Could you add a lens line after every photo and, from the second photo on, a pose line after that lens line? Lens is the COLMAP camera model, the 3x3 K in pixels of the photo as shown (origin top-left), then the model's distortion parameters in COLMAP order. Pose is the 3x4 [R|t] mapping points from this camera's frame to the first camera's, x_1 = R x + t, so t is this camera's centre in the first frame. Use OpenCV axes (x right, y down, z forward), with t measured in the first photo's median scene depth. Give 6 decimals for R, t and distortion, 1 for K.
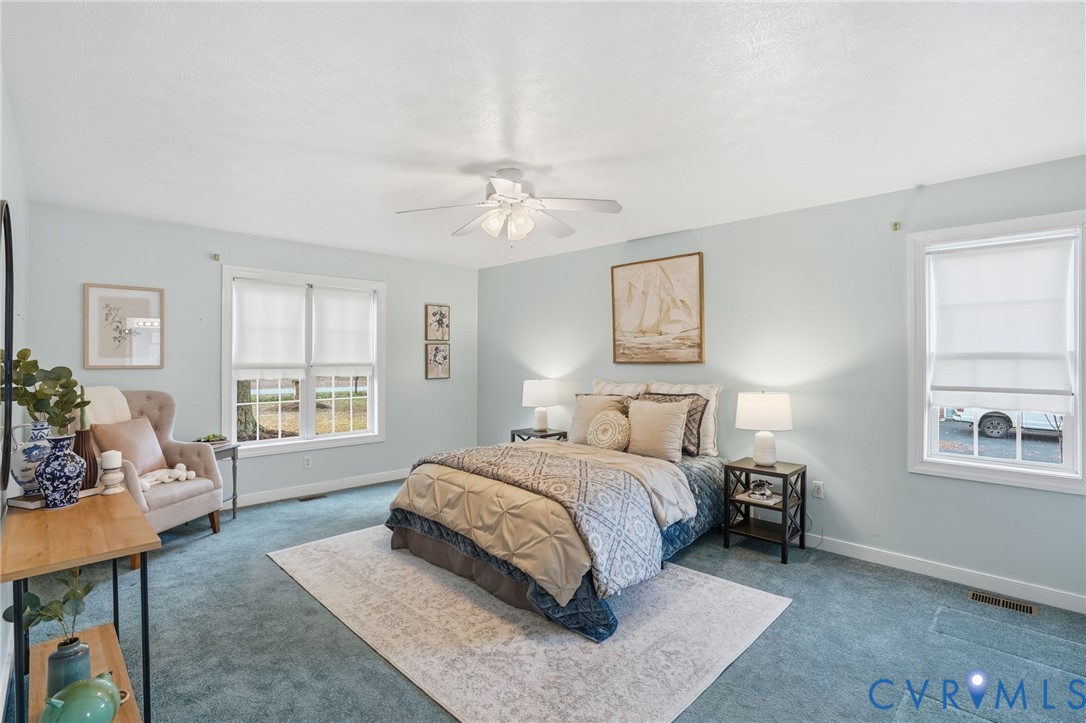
lens RADIAL K [[506.6, 0, 543.5], [0, 506.6, 355.8], [0, 0, 1]] dist [-0.055963, 0.019719]
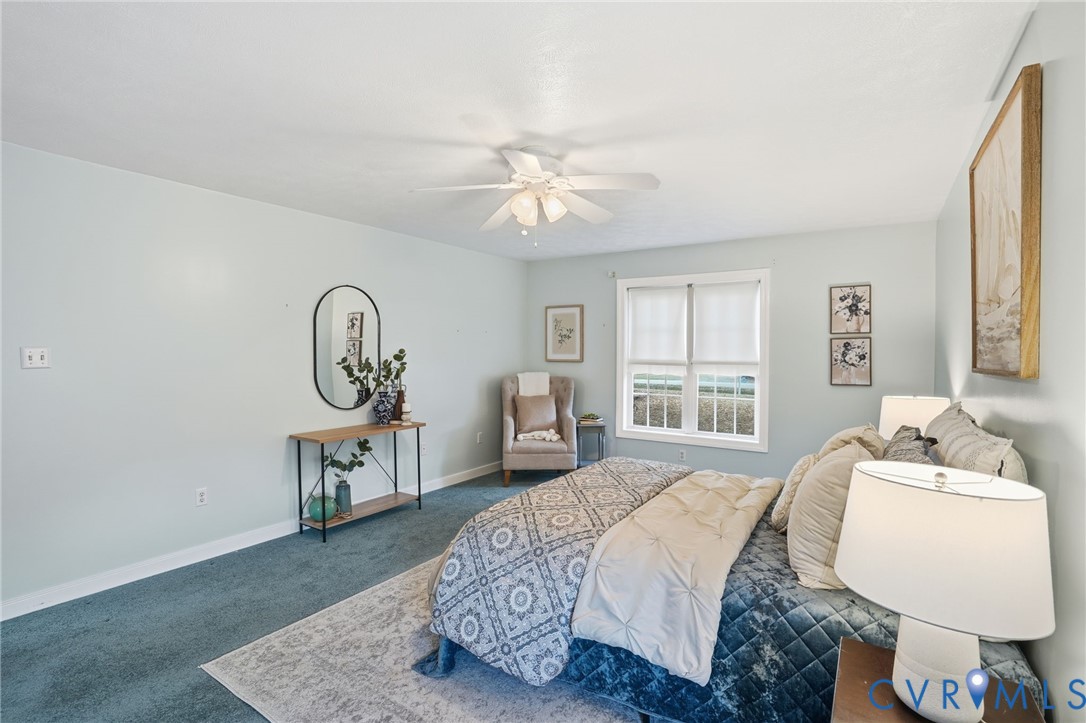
lens RADIAL K [[506.6, 0, 543.5], [0, 506.6, 355.8], [0, 0, 1]] dist [-0.055963, 0.019719]
pose [[0.195572, 0.009015, -0.980648, 0.421384], [-0.004834, 0.999954, 0.008229, -0.001650], [0.980677, 0.003131, 0.195607, 0.426508]]
